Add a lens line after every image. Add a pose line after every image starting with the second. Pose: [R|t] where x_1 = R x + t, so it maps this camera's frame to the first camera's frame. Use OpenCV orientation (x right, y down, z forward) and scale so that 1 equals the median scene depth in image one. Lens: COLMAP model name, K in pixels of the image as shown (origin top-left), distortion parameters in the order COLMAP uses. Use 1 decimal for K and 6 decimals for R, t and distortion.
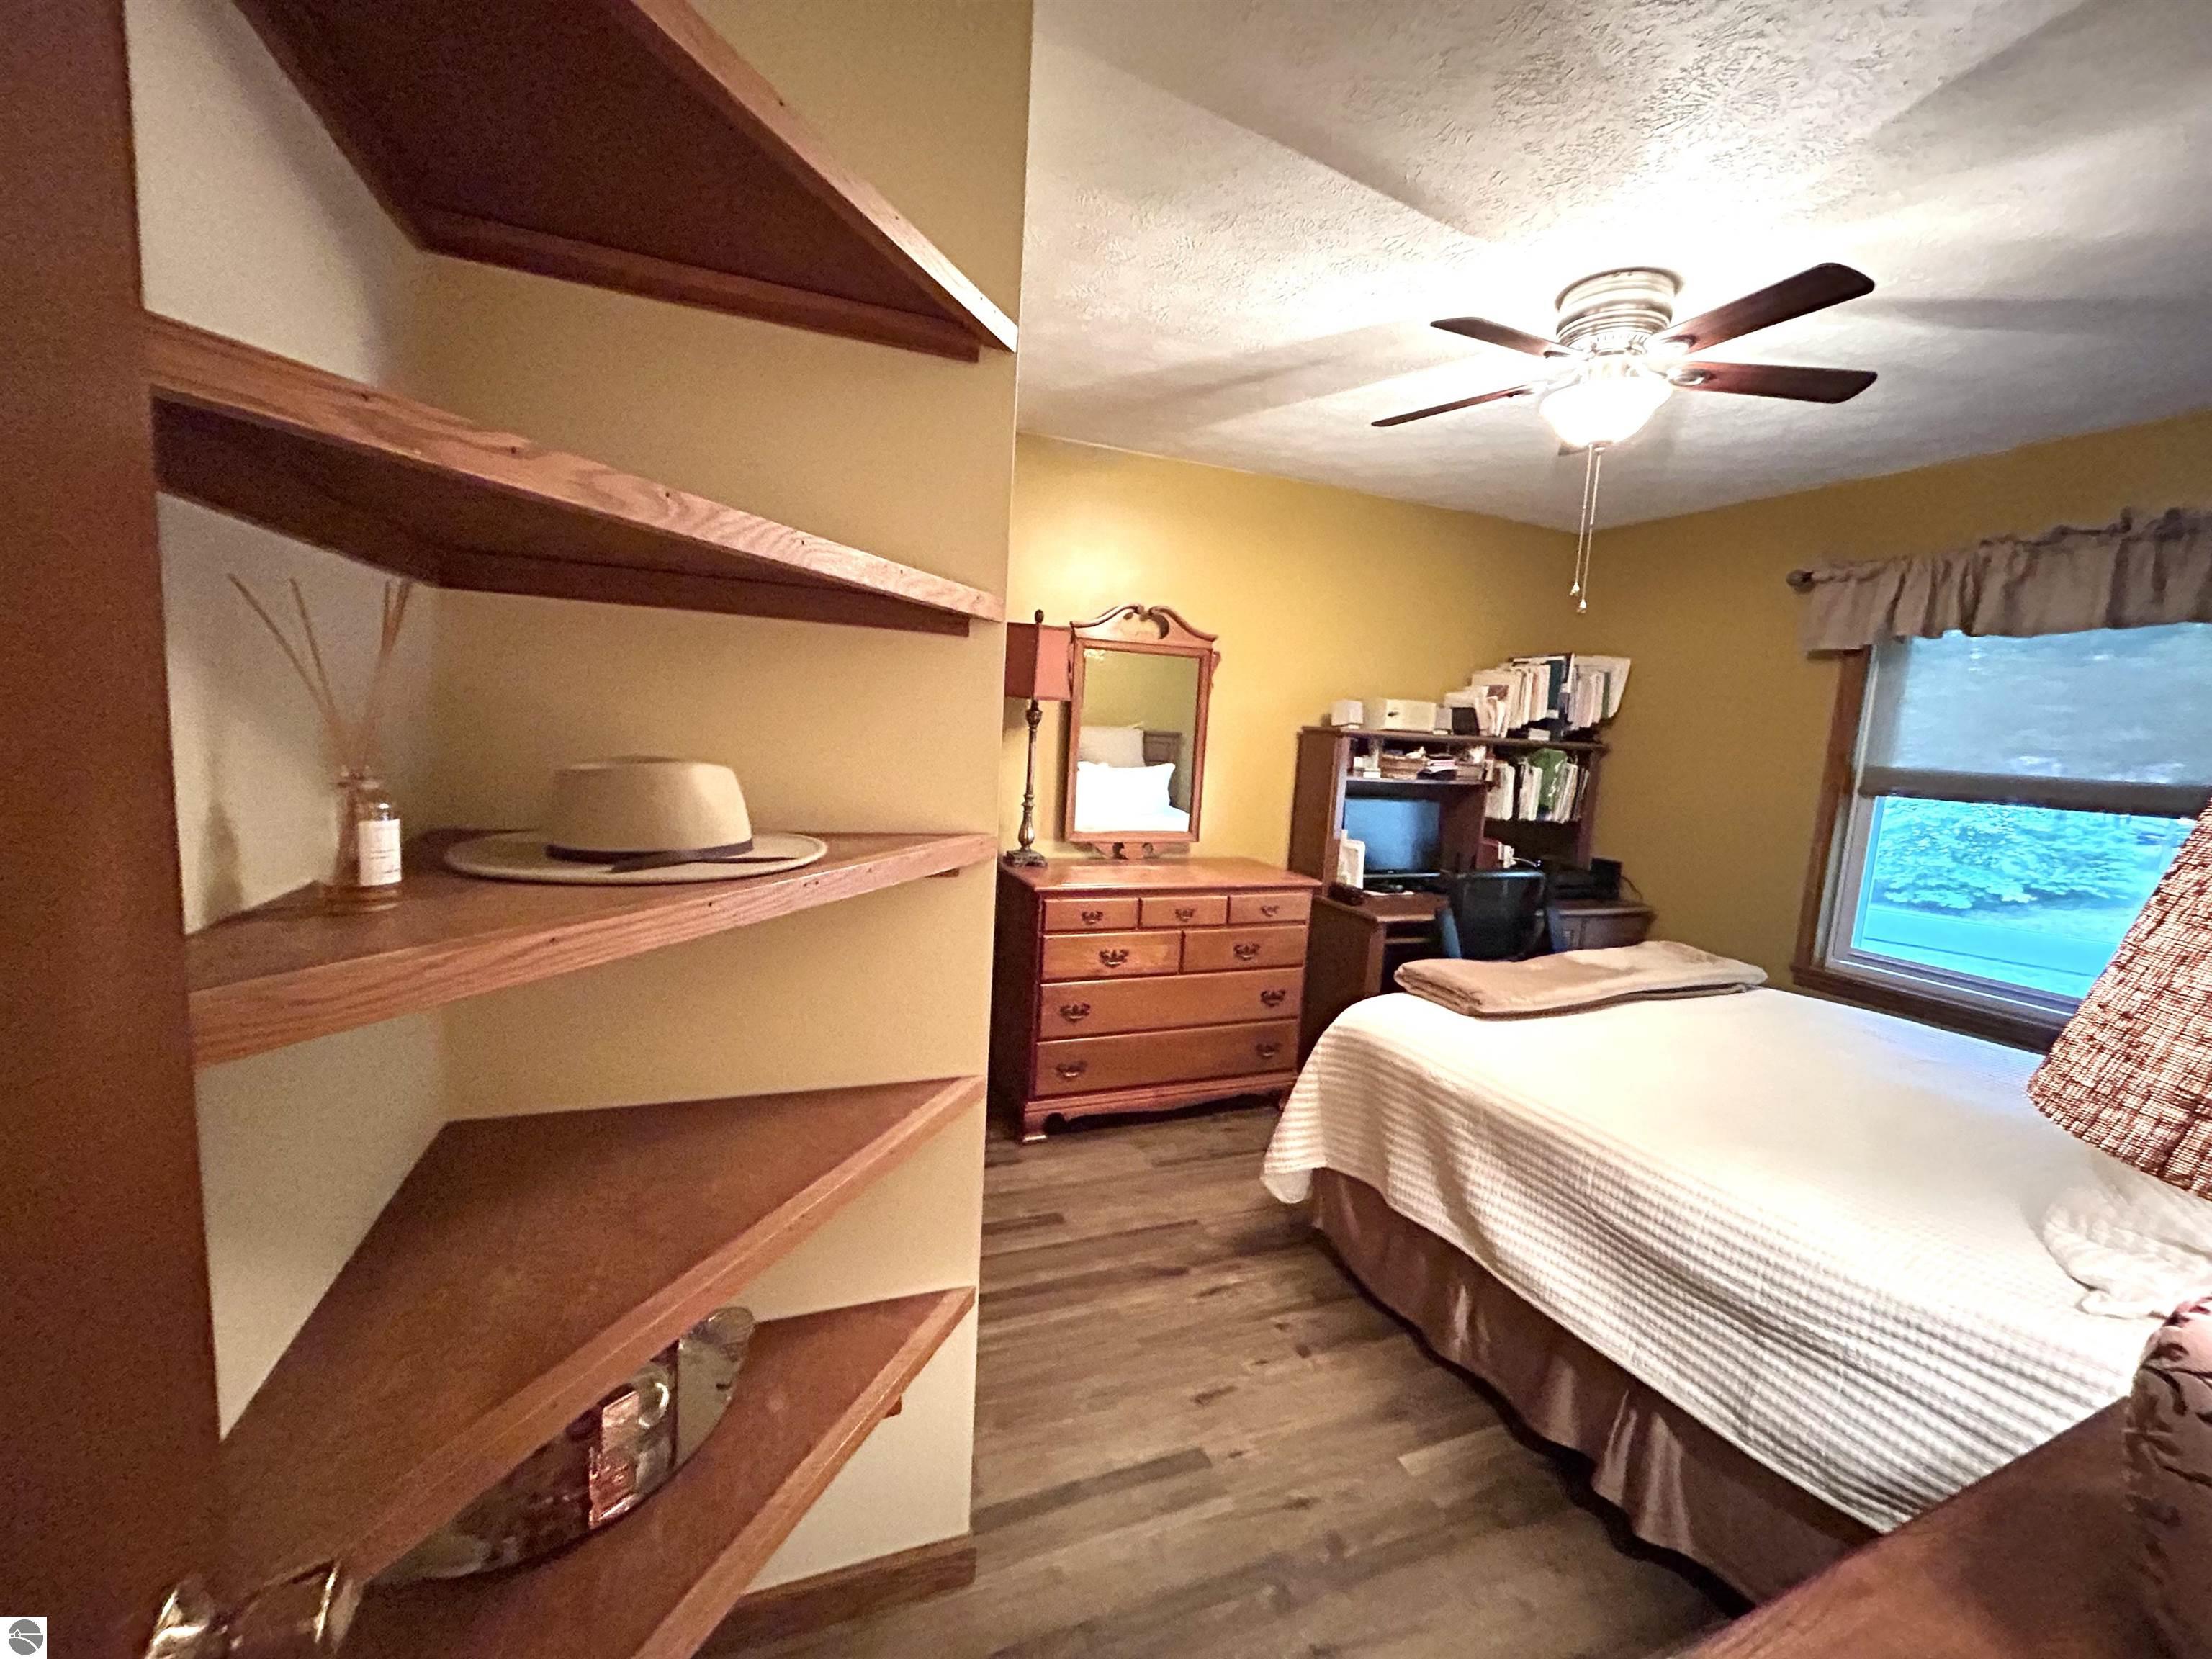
lens RADIAL K [[894.2, 0, 1103.8], [0, 894.2, 835.0], [0, 0, 1]] dist [0.002497, 0.000431]
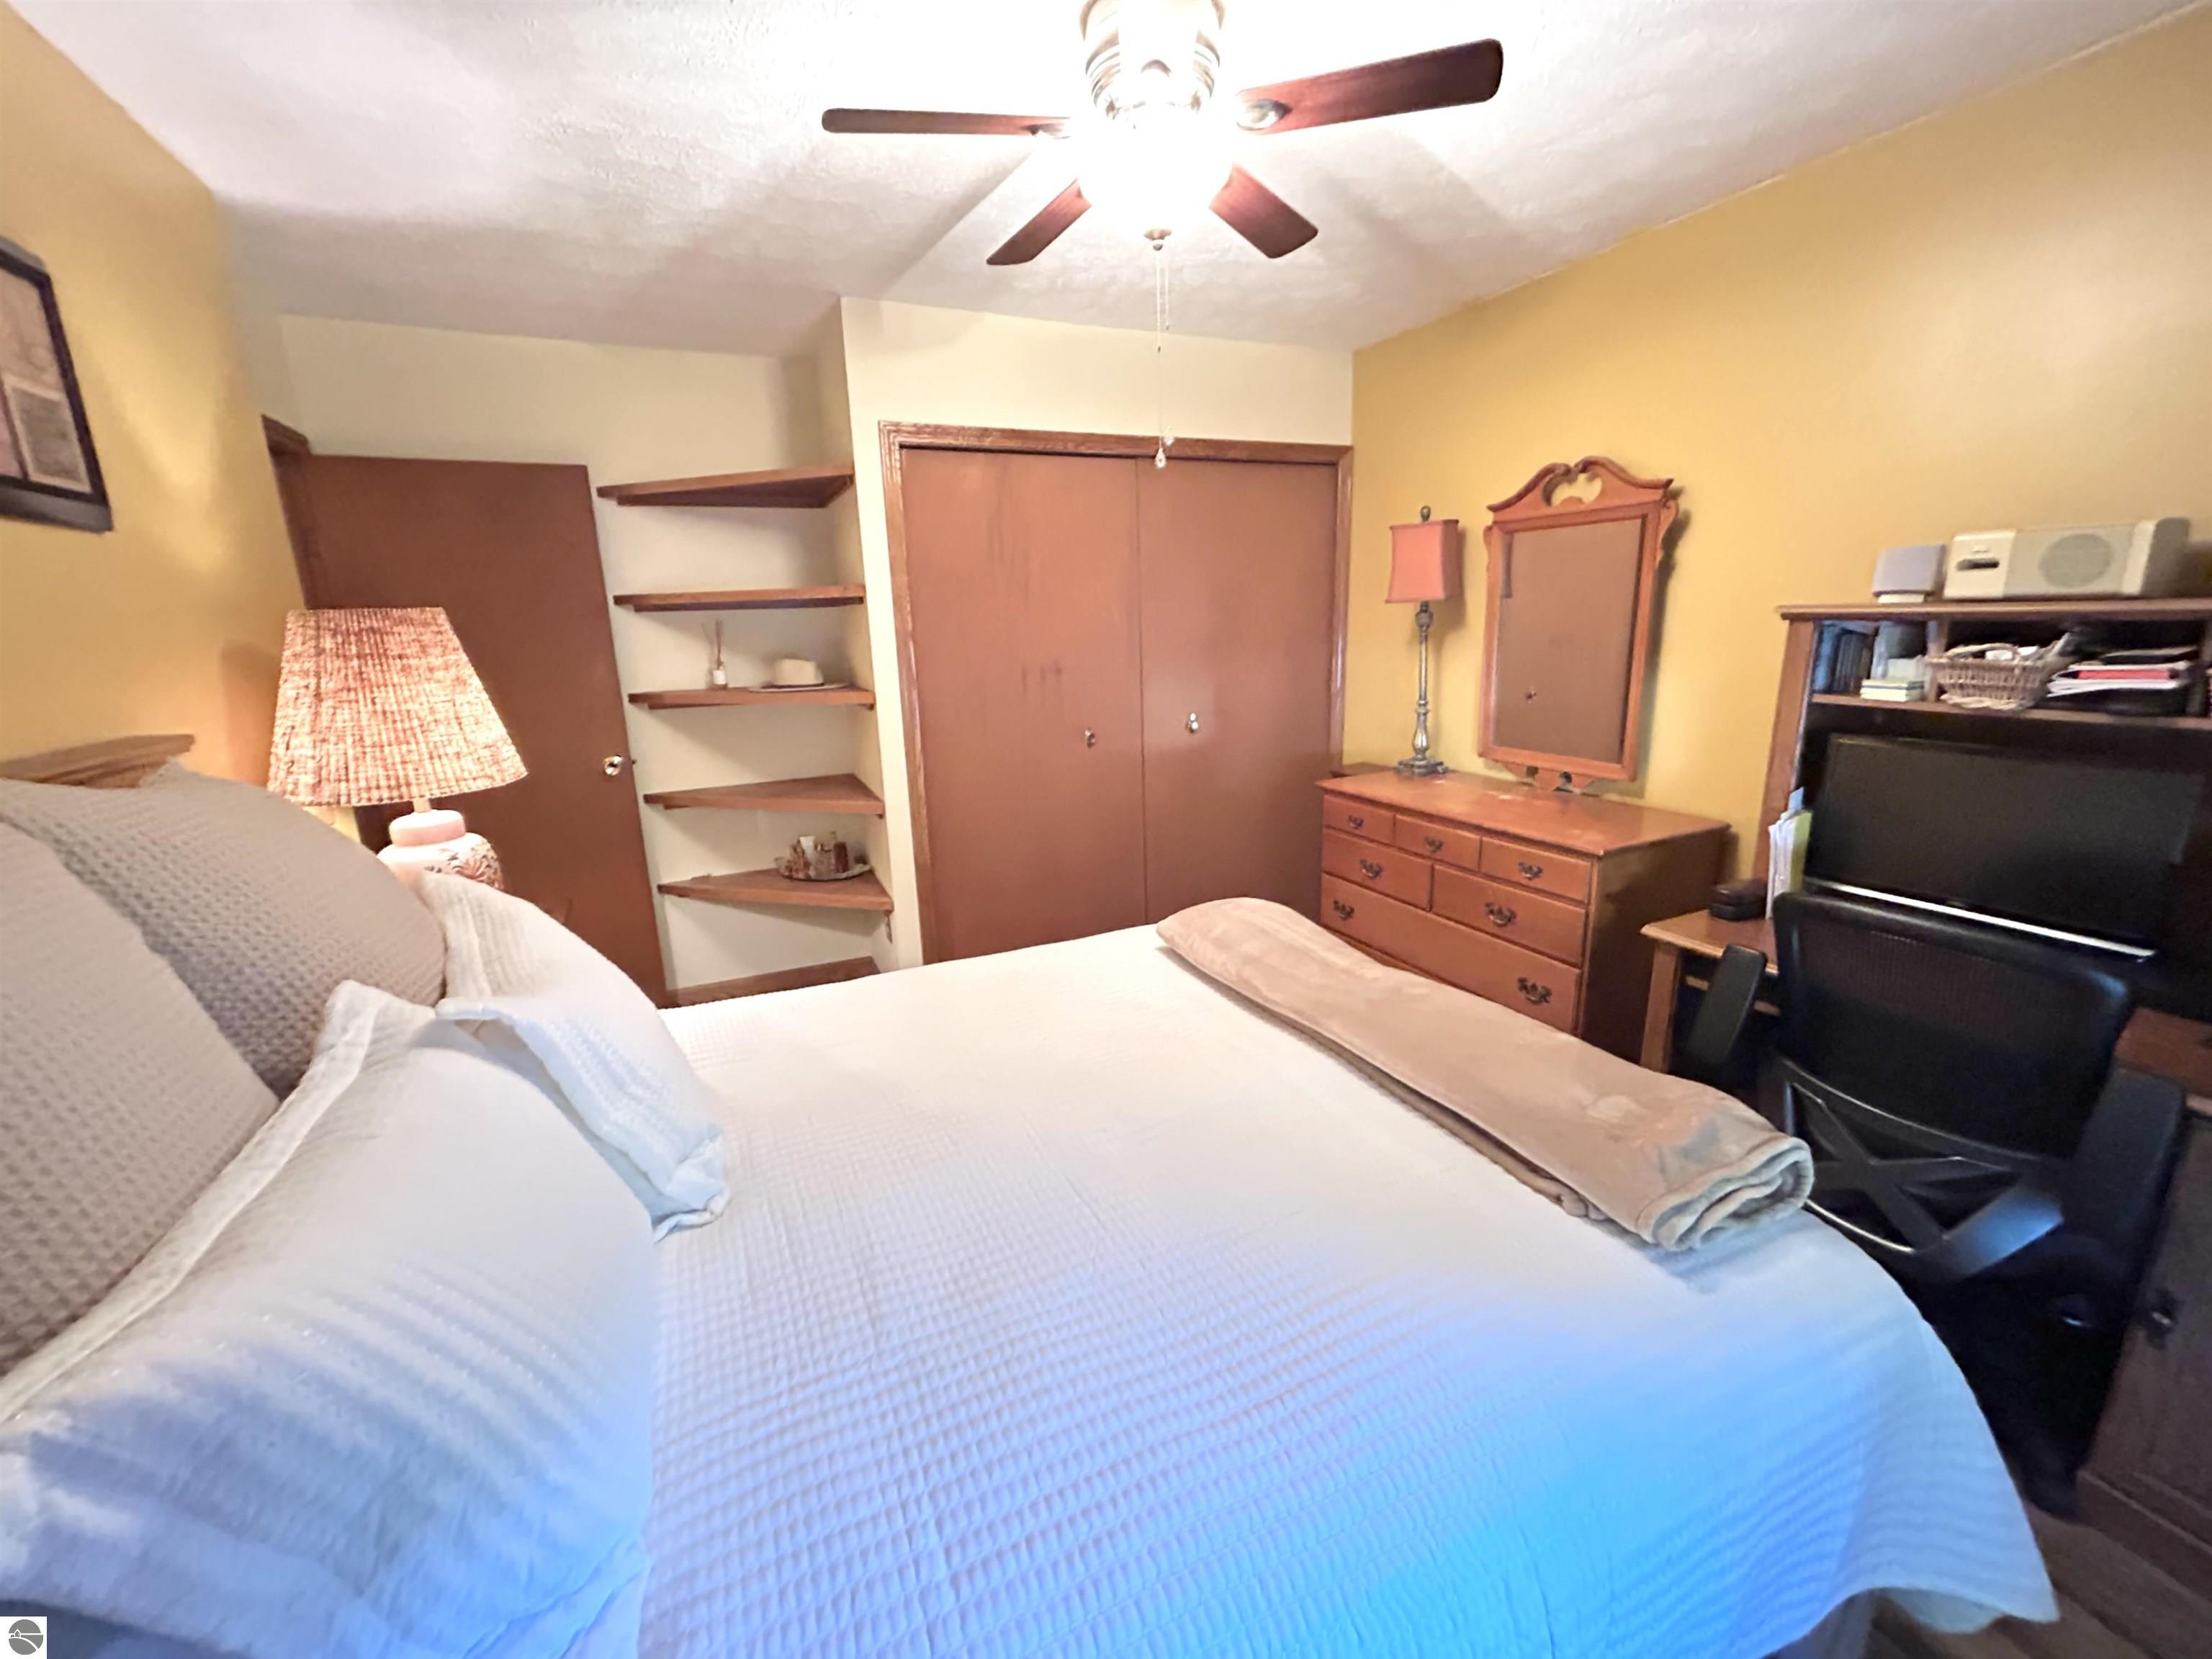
lens RADIAL K [[894.2, 0, 1103.8], [0, 894.2, 835.0], [0, 0, 1]] dist [0.002497, 0.000431]
pose [[0.042578, 0.180528, -0.982648, 0.912042], [-0.093604, 0.979934, 0.175974, -0.042725], [0.994699, 0.084487, 0.058622, 0.618736]]
